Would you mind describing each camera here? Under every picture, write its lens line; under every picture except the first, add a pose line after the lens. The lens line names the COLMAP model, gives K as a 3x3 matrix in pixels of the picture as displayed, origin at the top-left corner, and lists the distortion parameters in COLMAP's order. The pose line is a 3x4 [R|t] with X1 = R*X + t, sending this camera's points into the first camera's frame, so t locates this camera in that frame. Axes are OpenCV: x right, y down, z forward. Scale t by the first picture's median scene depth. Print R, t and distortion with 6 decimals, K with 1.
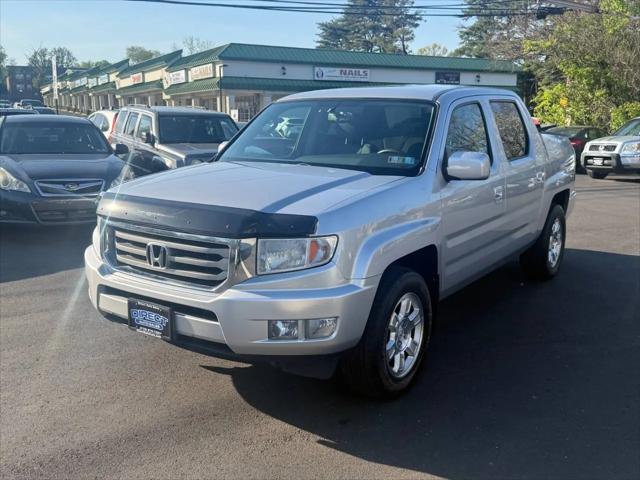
lens RADIAL K [[630.1, 0, 320.0], [0, 630.1, 240.0], [0, 0, 1]] dist [0.112404, -0.199567]
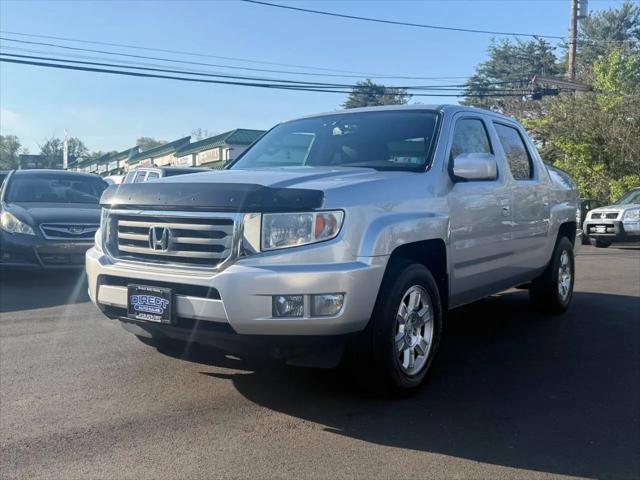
lens RADIAL K [[630.1, 0, 320.0], [0, 630.1, 240.0], [0, 0, 1]] dist [0.112404, -0.199567]
pose [[0.999987, 0.000235, -0.005096, -0.003634], [-0.000934, 0.990499, -0.137520, 0.131179], [0.005015, 0.137523, 0.990486, 0.026555]]
